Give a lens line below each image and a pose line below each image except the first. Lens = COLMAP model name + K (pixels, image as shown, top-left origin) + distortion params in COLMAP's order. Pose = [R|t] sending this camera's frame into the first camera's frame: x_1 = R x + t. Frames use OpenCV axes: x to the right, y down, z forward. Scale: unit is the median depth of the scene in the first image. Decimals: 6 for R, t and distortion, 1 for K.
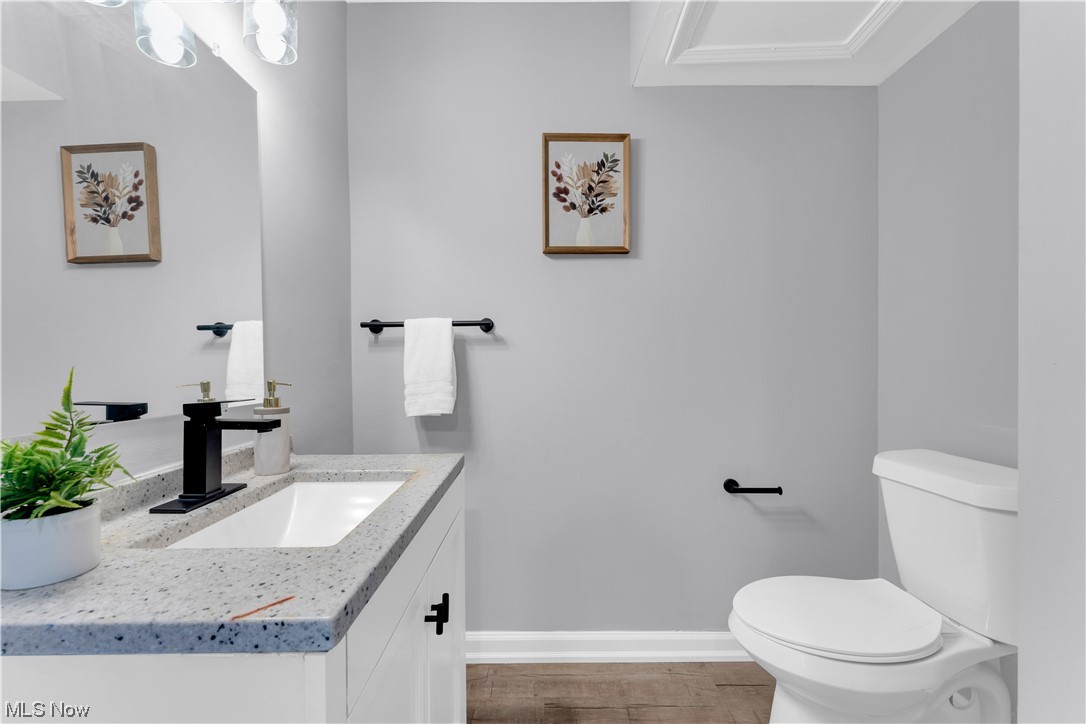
lens RADIAL K [[442.1, 0, 538.4], [0, 442.1, 368.8], [0, 0, 1]] dist [0.000533, 0.000179]
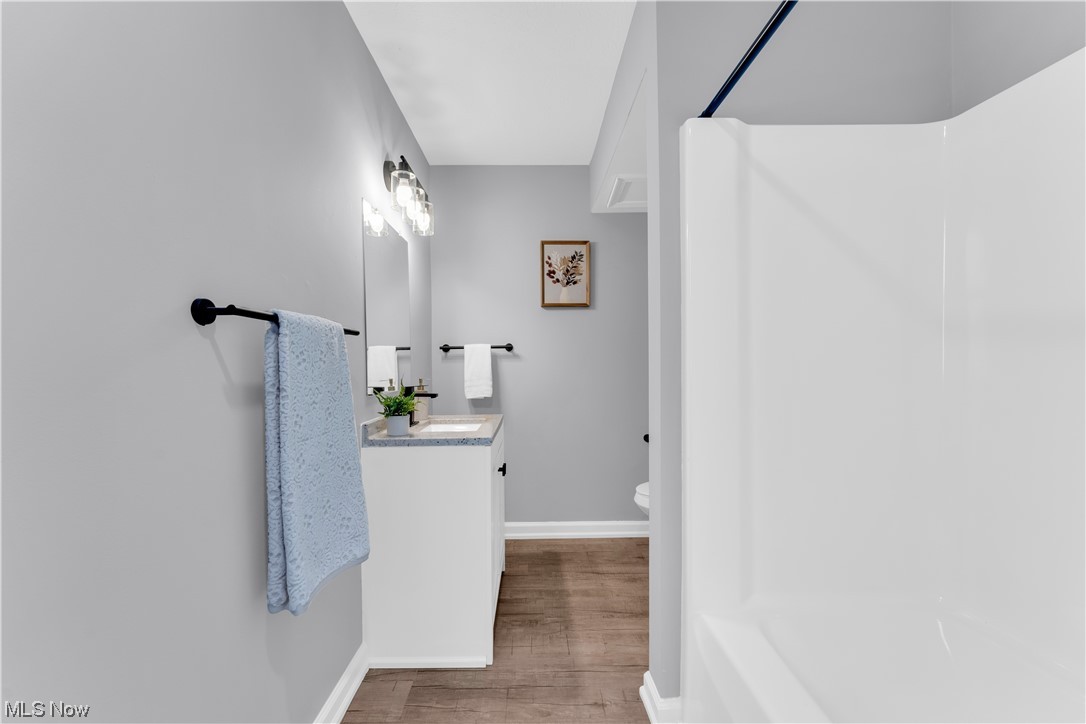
lens RADIAL K [[442.1, 0, 538.4], [0, 442.1, 368.8], [0, 0, 1]] dist [0.000533, 0.000179]
pose [[0.999808, -0.002176, 0.019452, -0.035443], [0.002268, 0.999986, -0.004735, -0.004971], [-0.019441, 0.004778, 0.999800, -0.778511]]
